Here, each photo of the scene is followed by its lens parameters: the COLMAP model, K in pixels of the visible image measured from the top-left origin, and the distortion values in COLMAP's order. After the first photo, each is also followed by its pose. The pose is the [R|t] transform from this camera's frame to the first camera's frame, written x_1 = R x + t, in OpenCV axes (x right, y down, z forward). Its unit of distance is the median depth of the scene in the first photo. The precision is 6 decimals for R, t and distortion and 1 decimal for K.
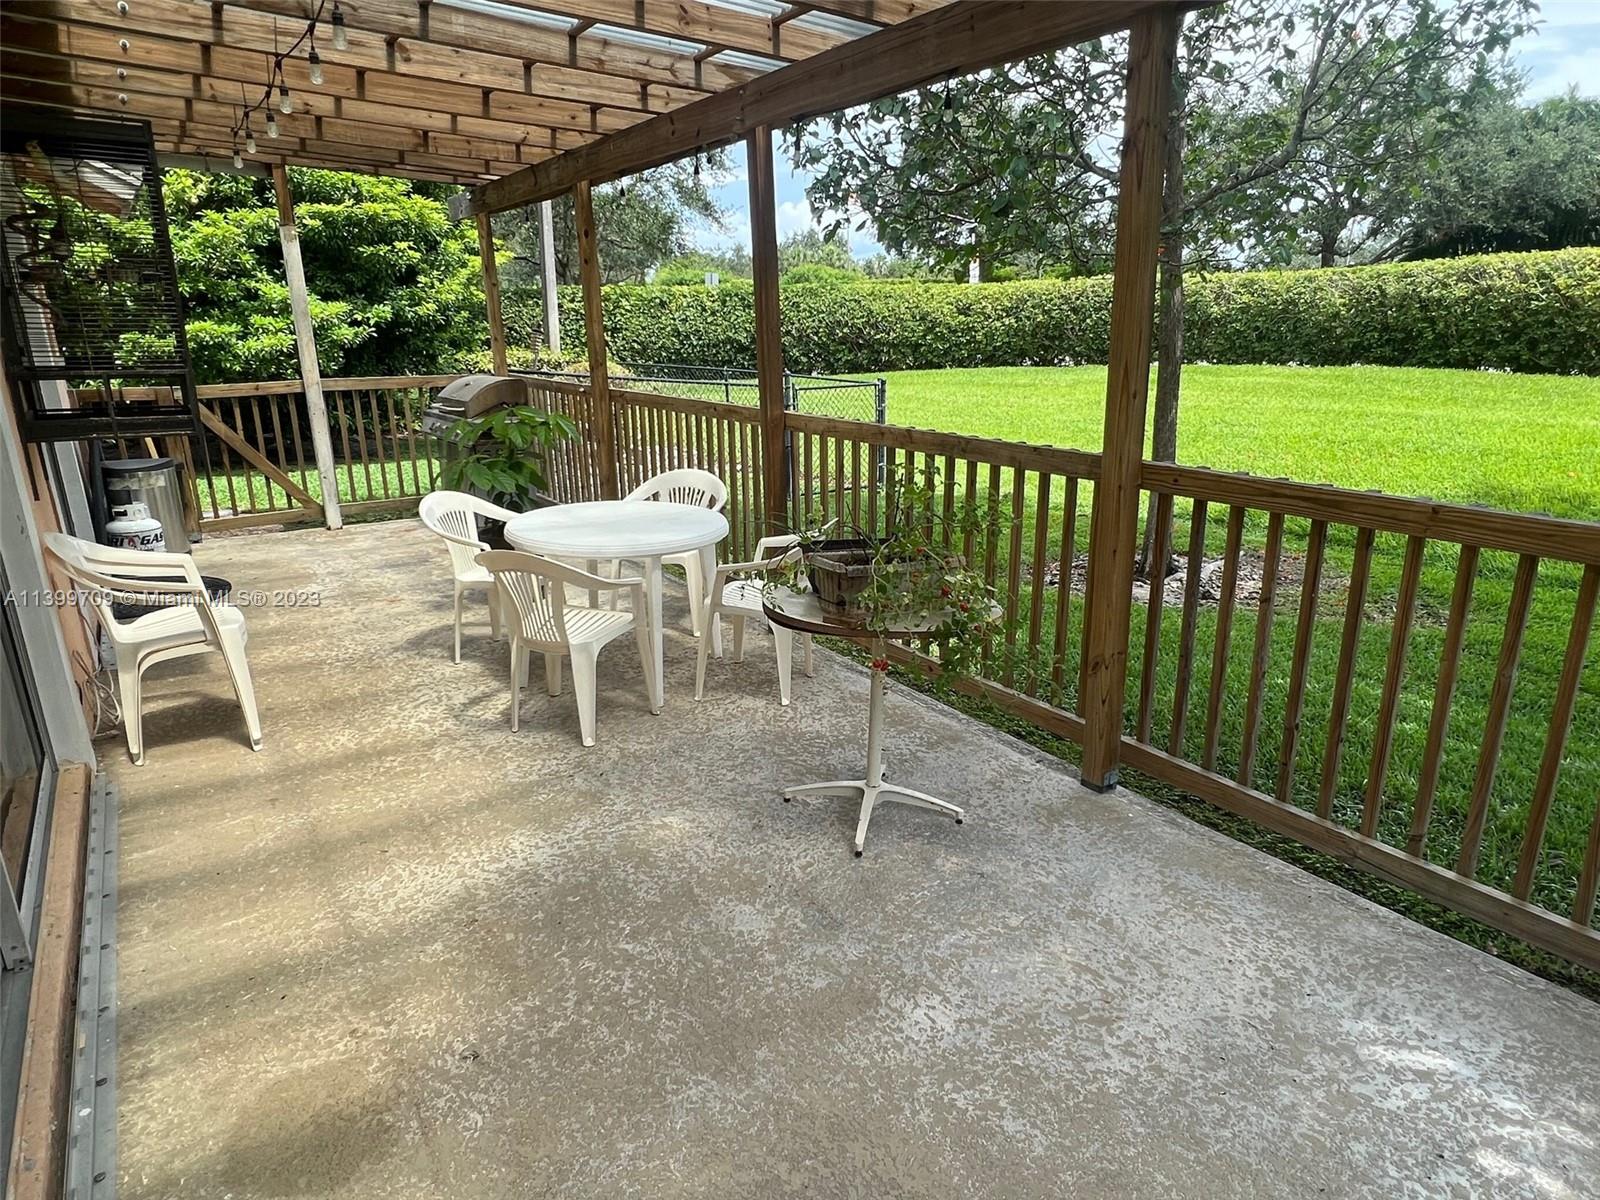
lens RADIAL K [[932.4, 0, 801.2], [0, 932.4, 595.5], [0, 0, 1]] dist [-0.005333, -0.000581]
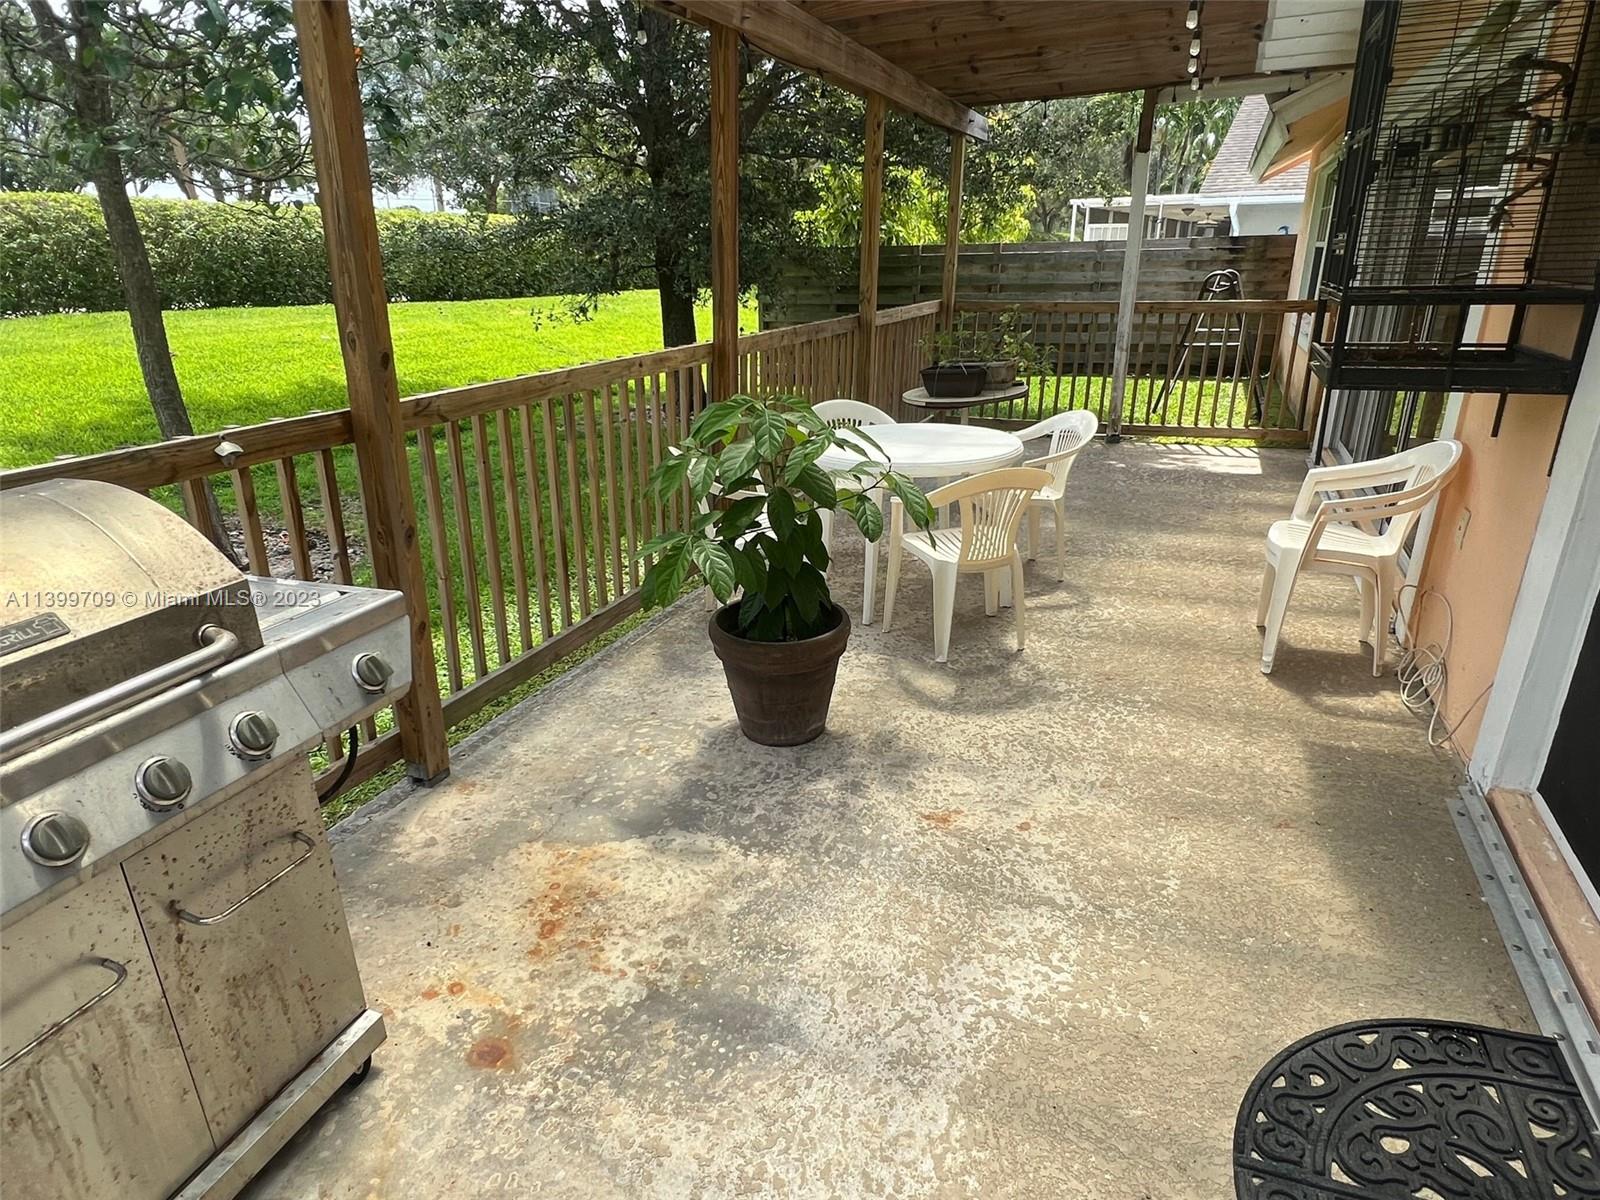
lens RADIAL K [[932.4, 0, 796.9], [0, 932.4, 597.4], [0, 0, 1]] dist [-0.005333, -0.000581]
pose [[-0.531789, -0.275803, 0.800708, -0.967870], [0.250142, 0.852144, 0.459652, -0.426487], [-0.809092, 0.444728, -0.384171, 1.534796]]
